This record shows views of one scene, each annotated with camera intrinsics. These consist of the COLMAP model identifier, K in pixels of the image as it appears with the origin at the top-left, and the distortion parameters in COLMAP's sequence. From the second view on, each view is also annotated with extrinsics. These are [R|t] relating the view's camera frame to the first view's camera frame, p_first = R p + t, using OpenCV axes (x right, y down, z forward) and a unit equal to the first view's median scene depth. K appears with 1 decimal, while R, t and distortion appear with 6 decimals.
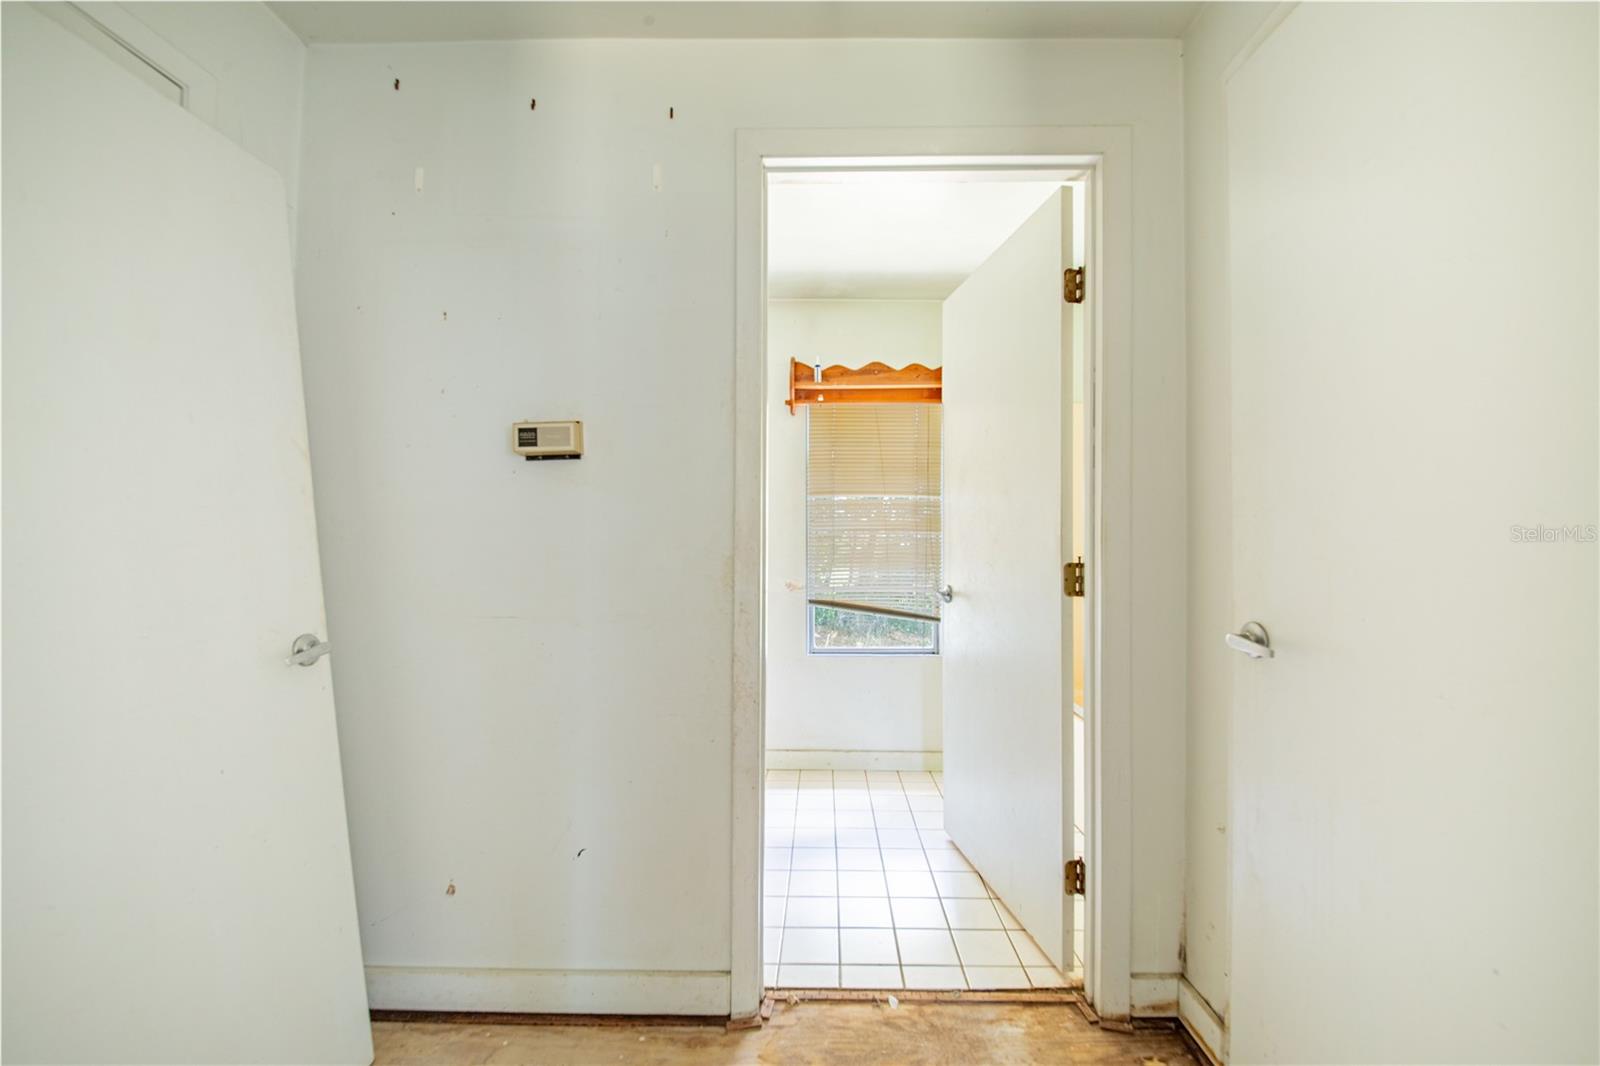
lens RADIAL K [[621.9, 0, 812.5], [0, 621.9, 532.4], [0, 0, 1]] dist [-0.008003, -0.000953]
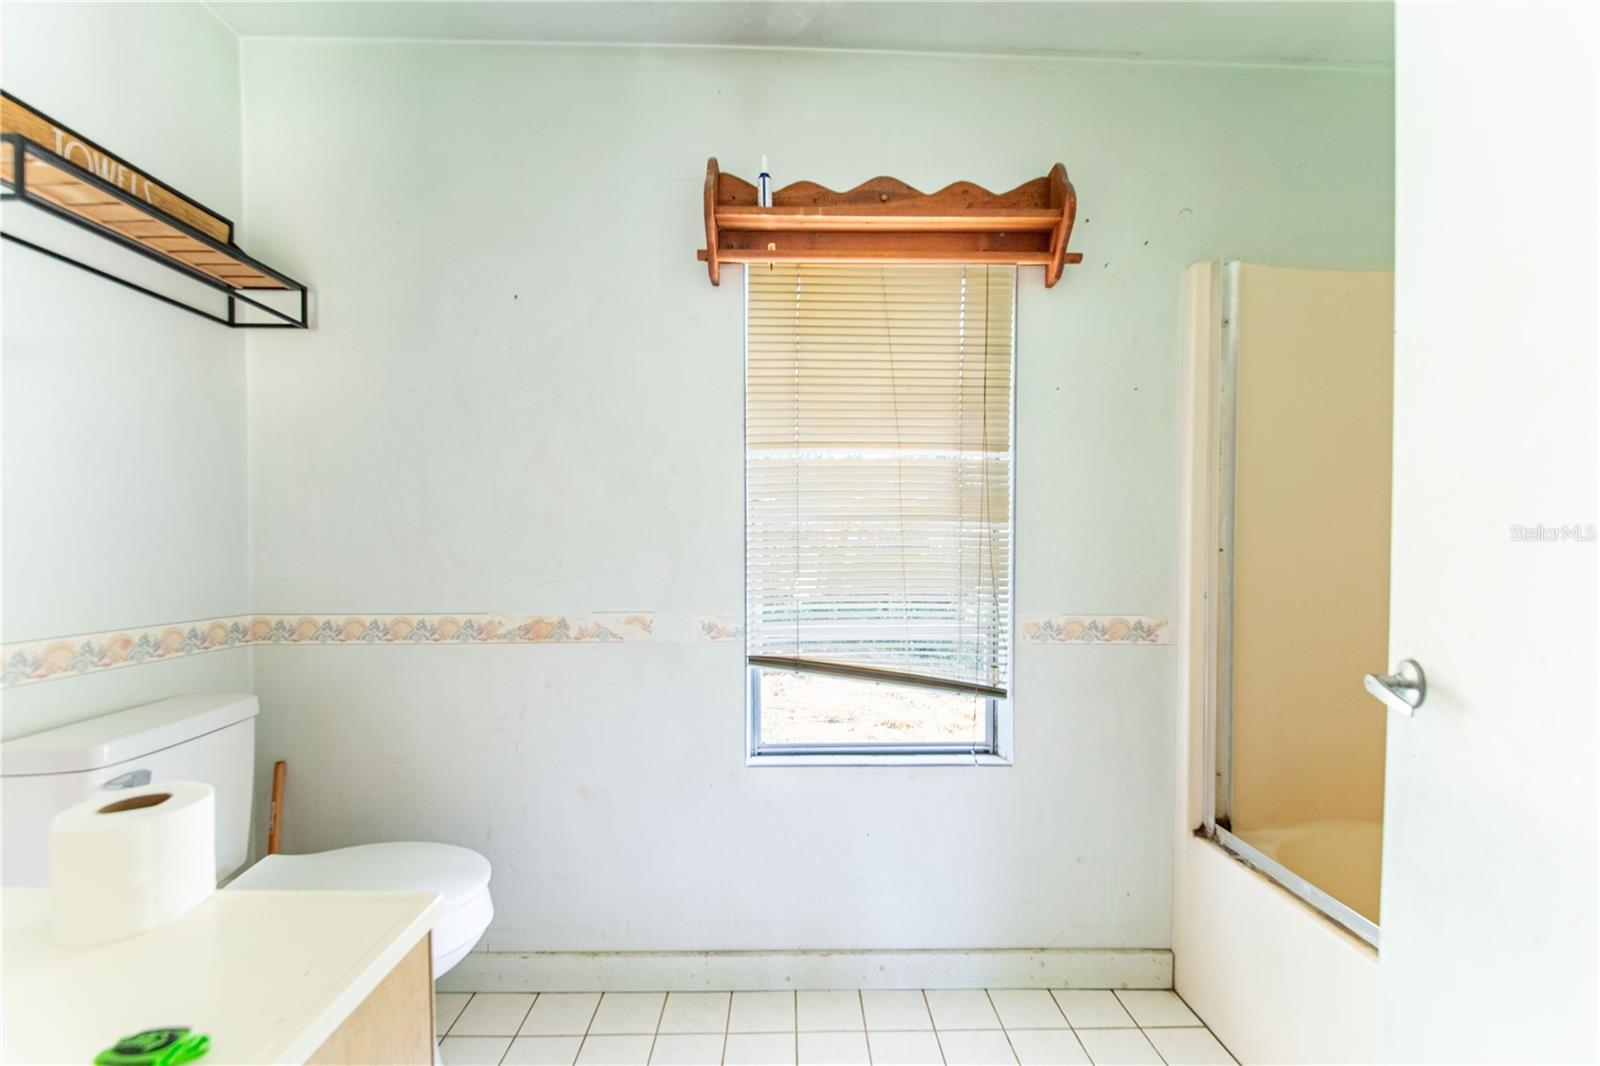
lens RADIAL K [[621.9, 0, 812.3], [0, 621.9, 542.7], [0, 0, 1]] dist [-0.008003, -0.000953]
pose [[0.997054, -0.001226, 0.076698, 0.007624], [0.000238, 0.999917, 0.012891, 0.008887], [-0.076707, -0.012834, 0.996971, 0.509389]]
